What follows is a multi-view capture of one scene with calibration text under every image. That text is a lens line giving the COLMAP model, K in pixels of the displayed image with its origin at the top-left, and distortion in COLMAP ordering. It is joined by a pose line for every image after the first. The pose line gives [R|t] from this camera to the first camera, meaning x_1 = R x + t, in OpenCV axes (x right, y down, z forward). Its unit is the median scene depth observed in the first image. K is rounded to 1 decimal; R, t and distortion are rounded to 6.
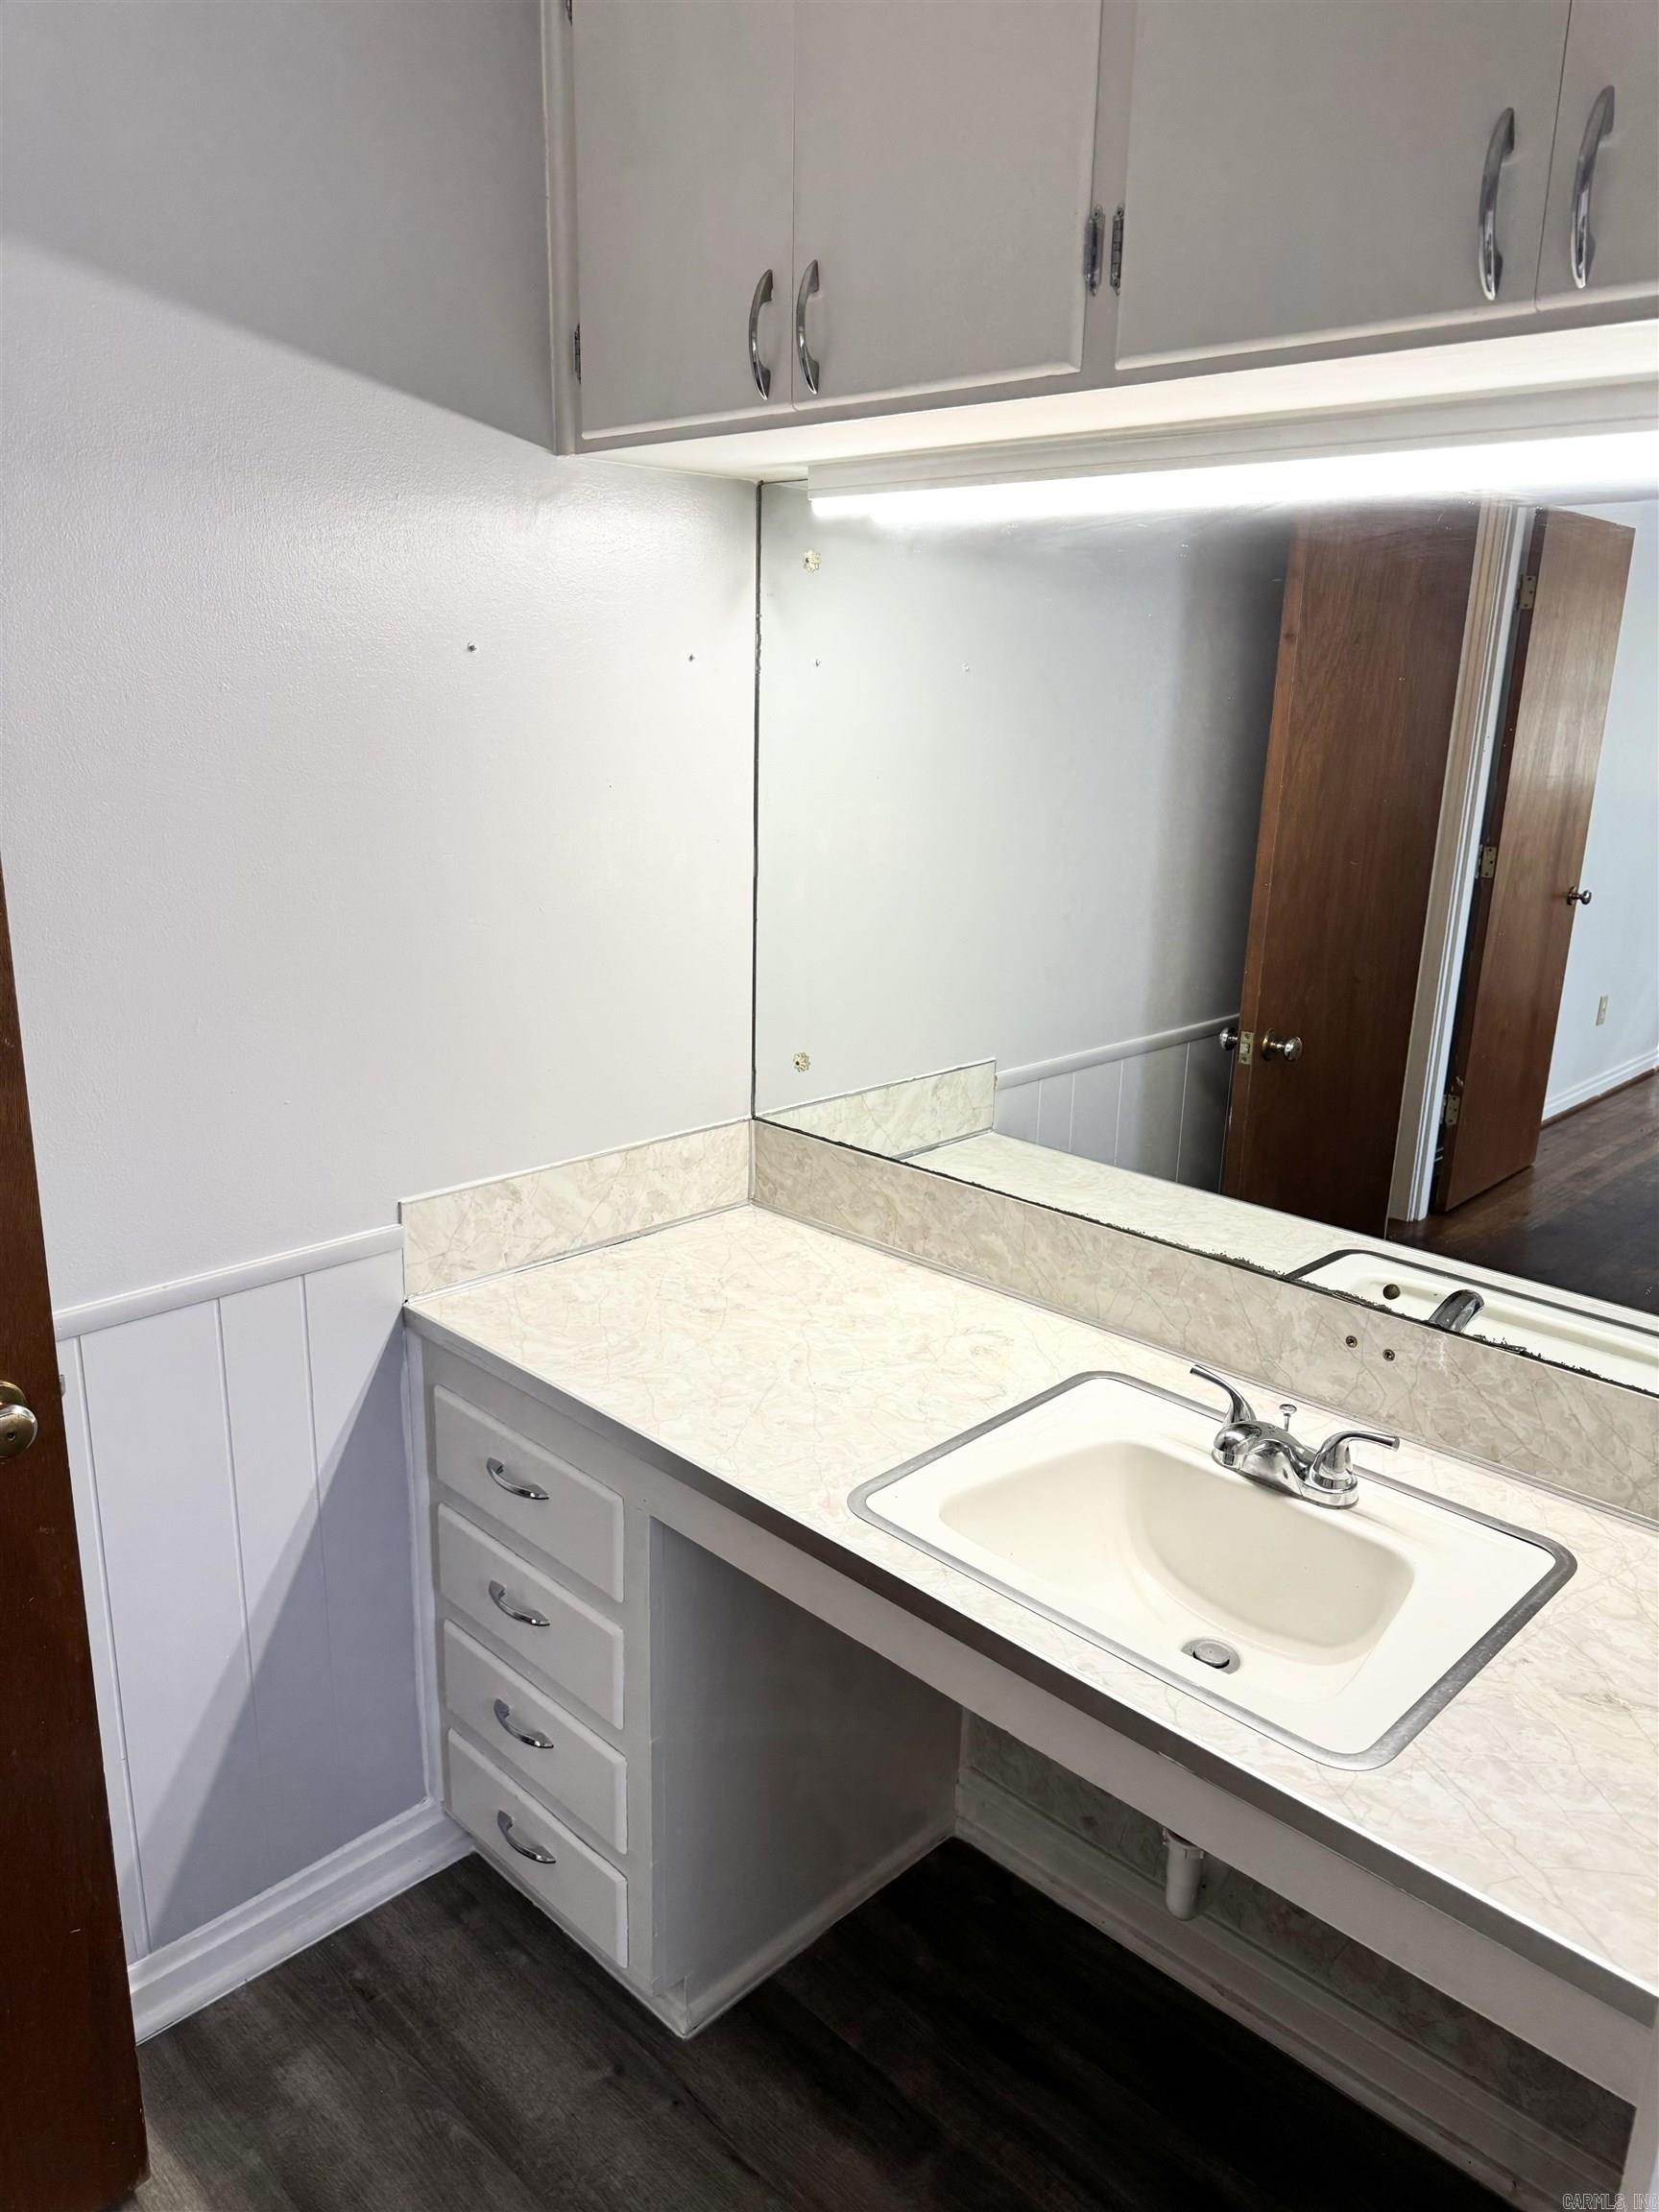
lens RADIAL K [[1562.7, 0, 831.9], [0, 1562.7, 1111.6], [0, 0, 1]] dist [0.063383, -0.040995]
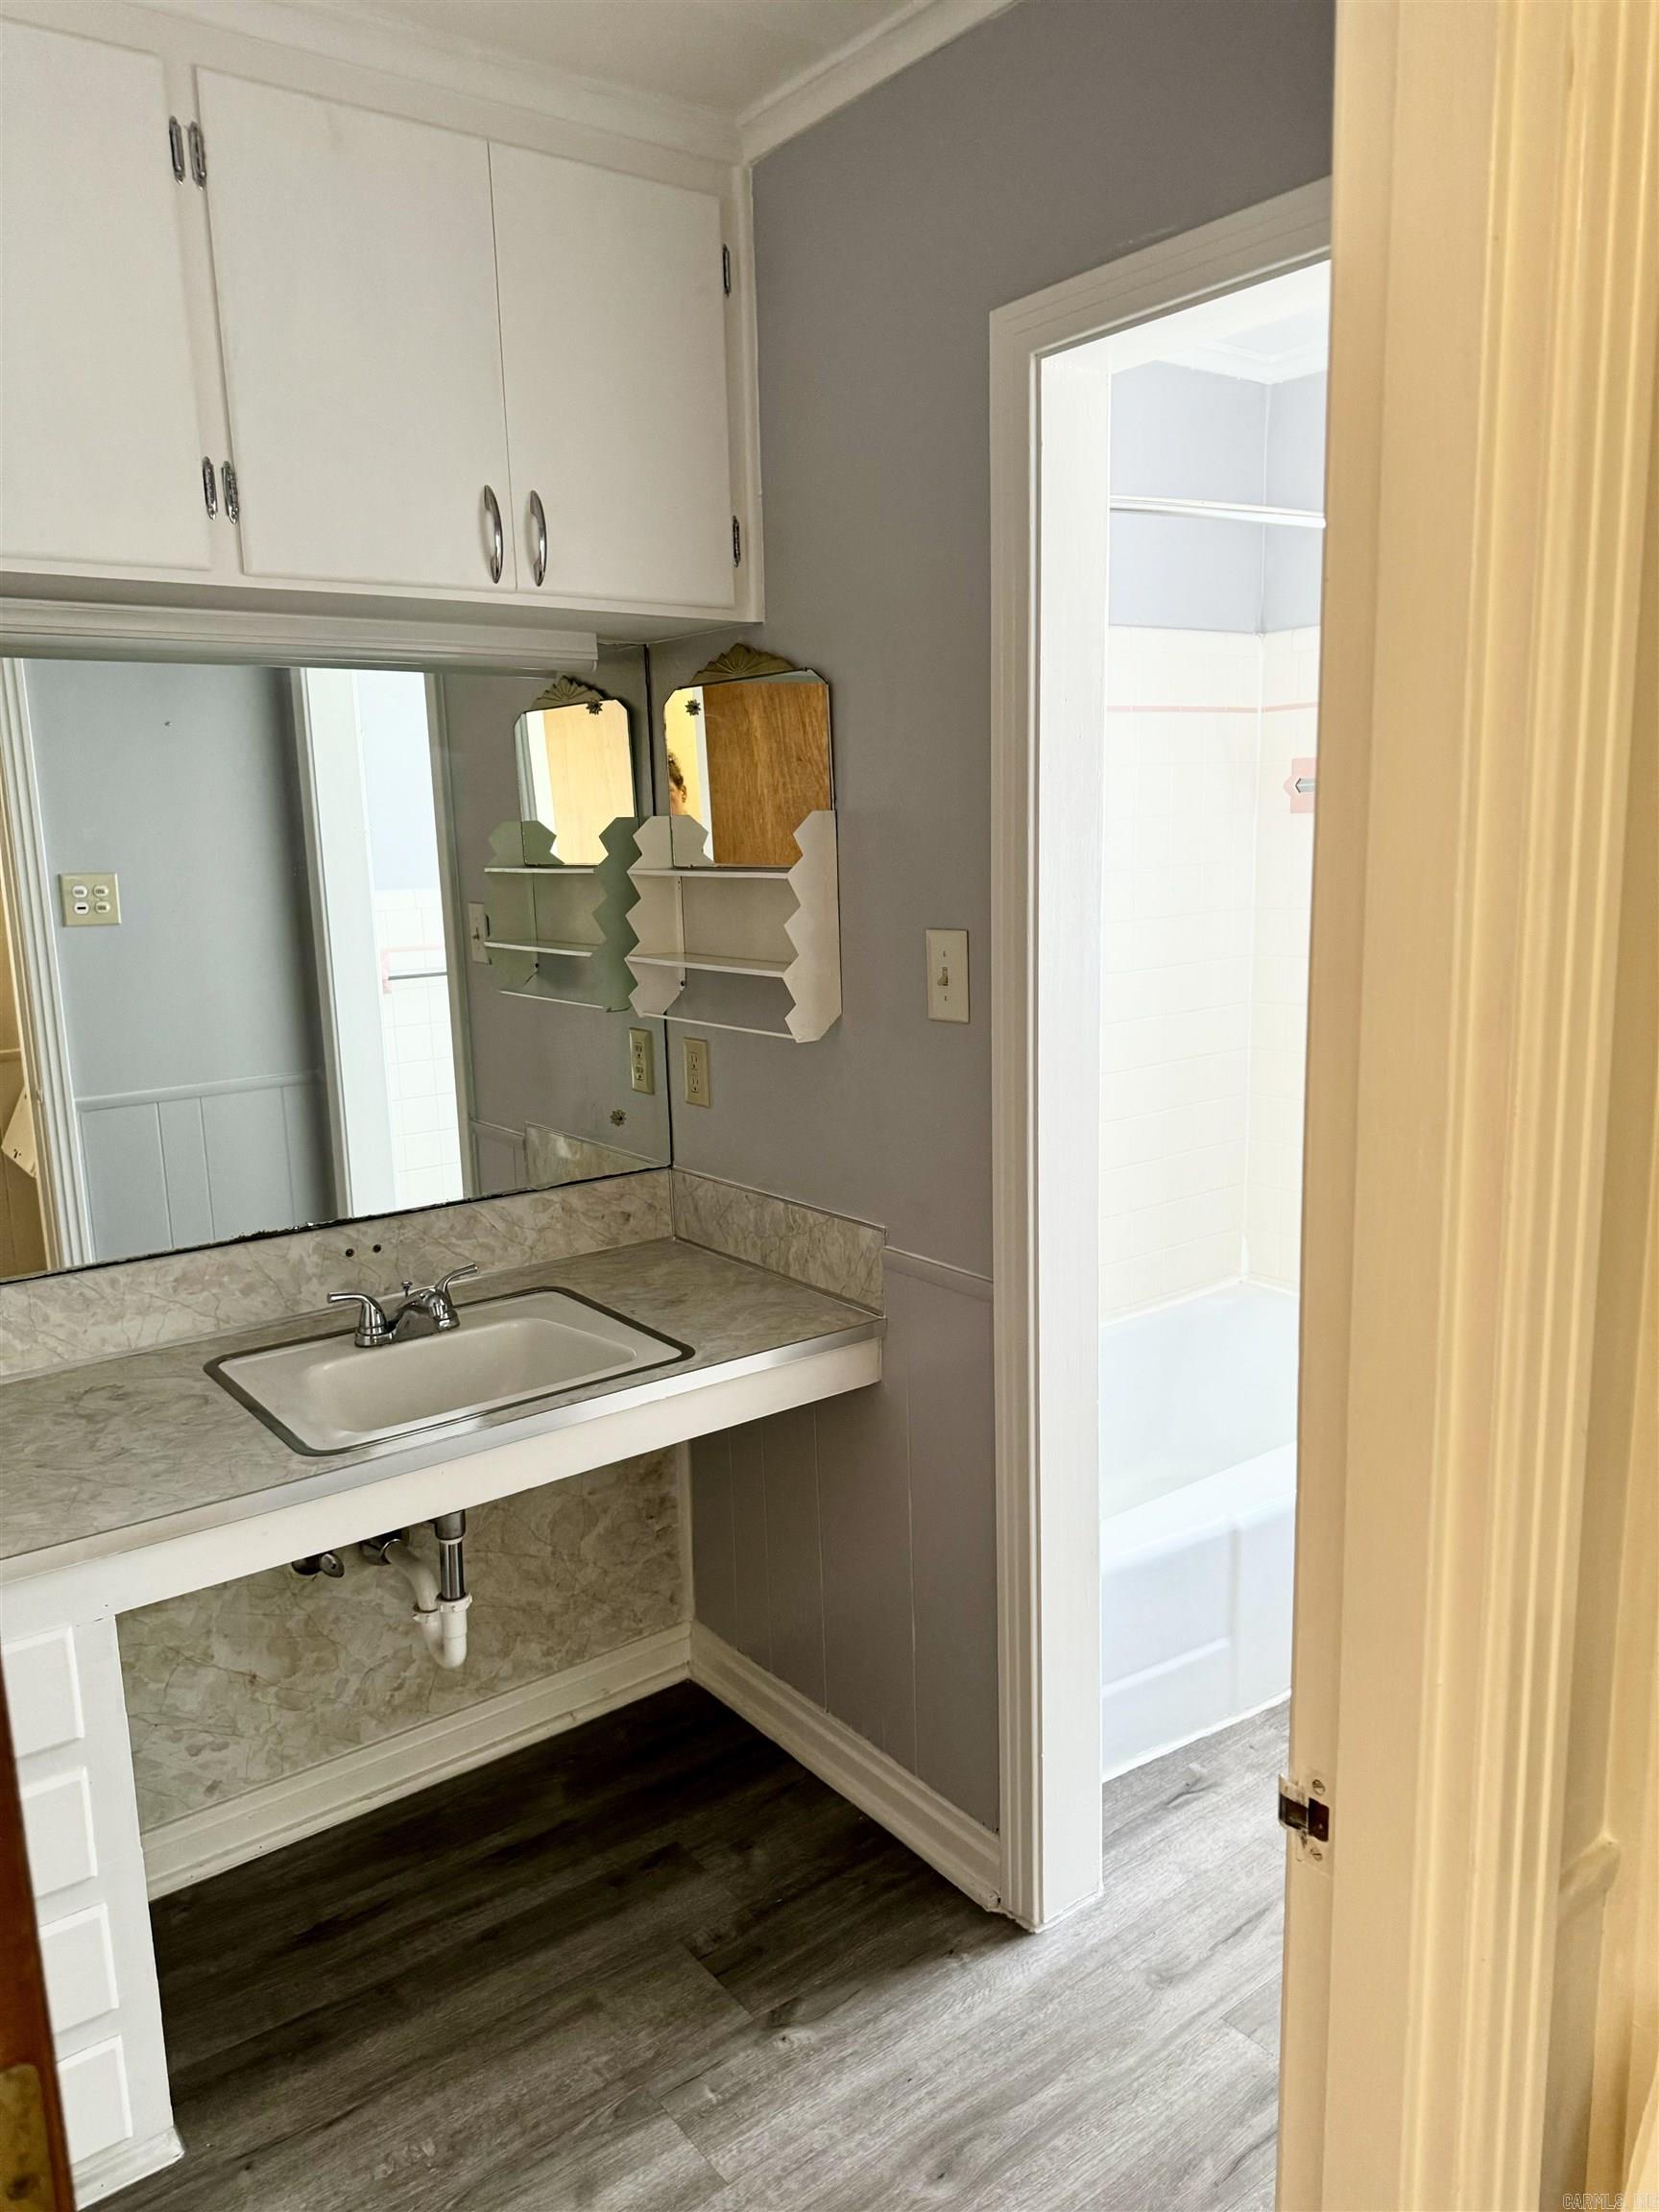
lens RADIAL K [[1562.7, 0, 833.6], [0, 1562.7, 1100.6], [0, 0, 1]] dist [0.063383, -0.040995]
pose [[0.158839, -0.209494, 0.964823, -0.878734], [0.299497, 0.941406, 0.155103, -0.066494], [-0.940783, 0.264325, 0.212275, 0.247581]]
